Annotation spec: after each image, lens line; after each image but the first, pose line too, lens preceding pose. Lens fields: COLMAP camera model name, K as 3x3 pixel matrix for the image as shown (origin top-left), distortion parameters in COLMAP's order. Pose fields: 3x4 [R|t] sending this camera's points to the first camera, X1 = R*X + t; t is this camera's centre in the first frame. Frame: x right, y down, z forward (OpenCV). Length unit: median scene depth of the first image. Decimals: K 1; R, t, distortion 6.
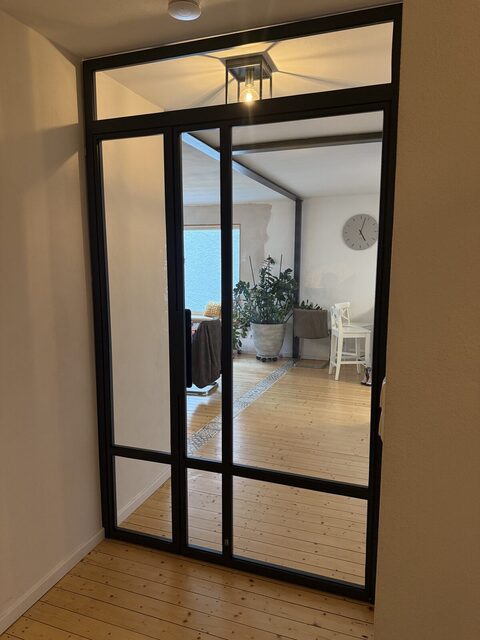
lens RADIAL K [[450.0, 0, 242.9], [0, 450.0, 324.3], [0, 0, 1]] dist [0.038668, -0.061062]
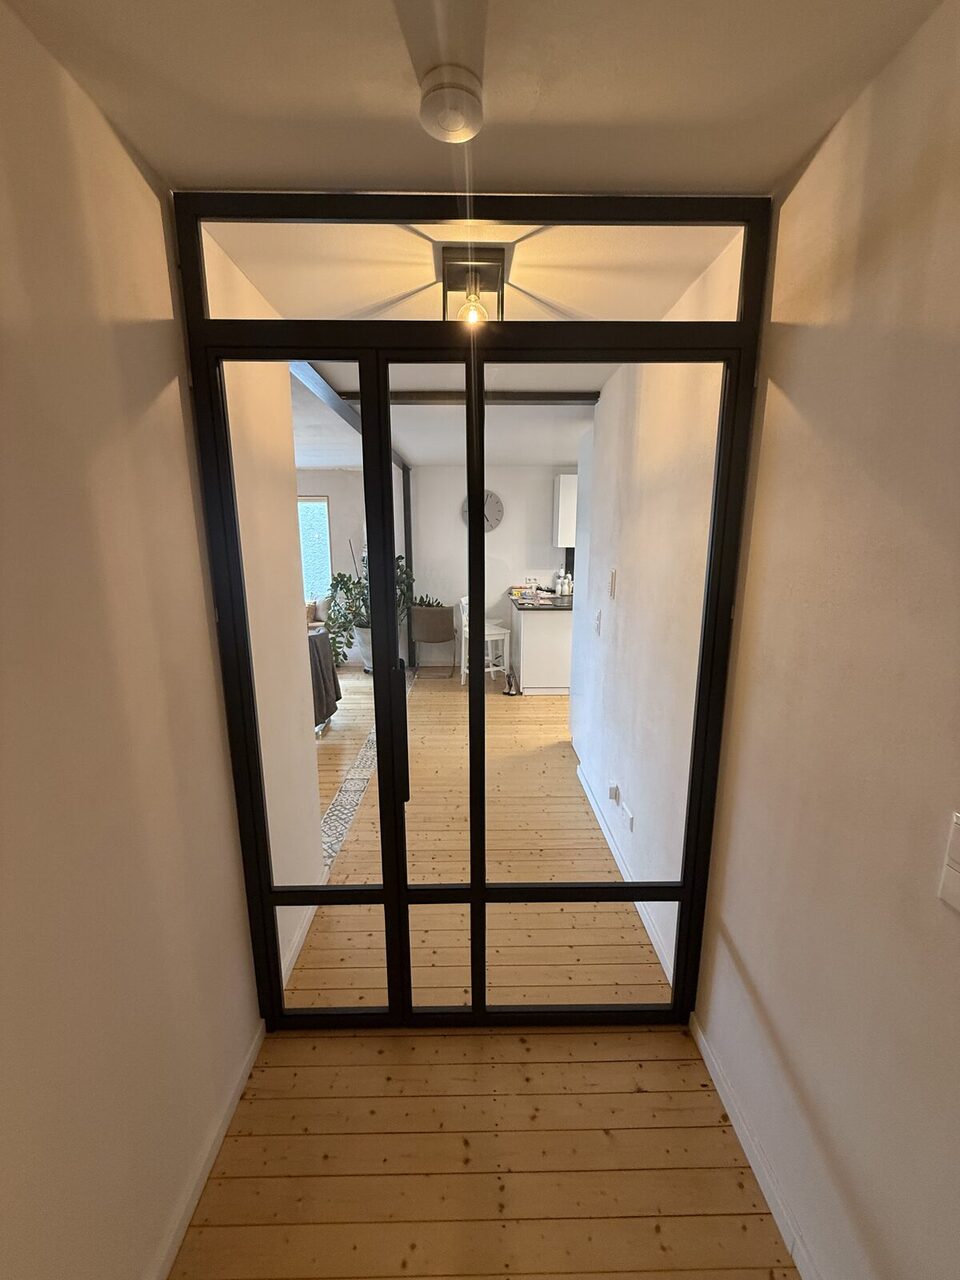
lens RADIAL K [[509.7, 0, 480.0], [0, 509.7, 640.0], [0, 0, 1]] dist [-0.001571, 0.000432]
pose [[0.934067, -0.074458, 0.349249, -0.257100], [0.051345, 0.995861, 0.074991, -0.104487], [-0.353388, -0.052114, 0.934024, 0.307068]]
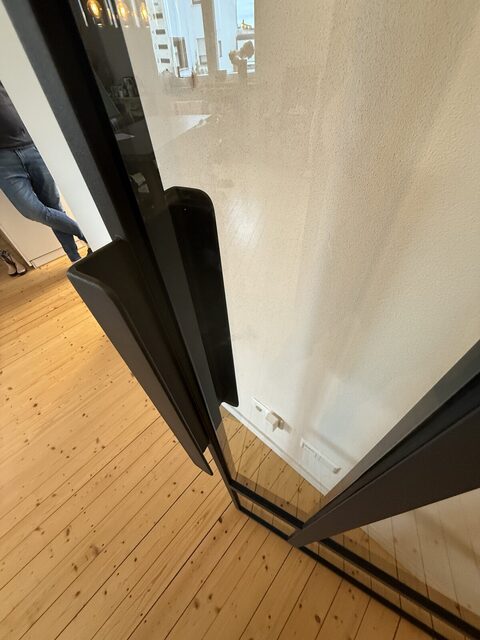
lens RADIAL K [[254.8, 0, 240.0], [0, 254.8, 320.0], [0, 0, 1]] dist [-0.001571, 0.000432]
pose [[0.374581, -0.691839, 0.617291, 0.230779], [0.172372, 0.706117, 0.686795, -0.097836], [-0.911031, -0.150857, 0.383752, 1.177035]]
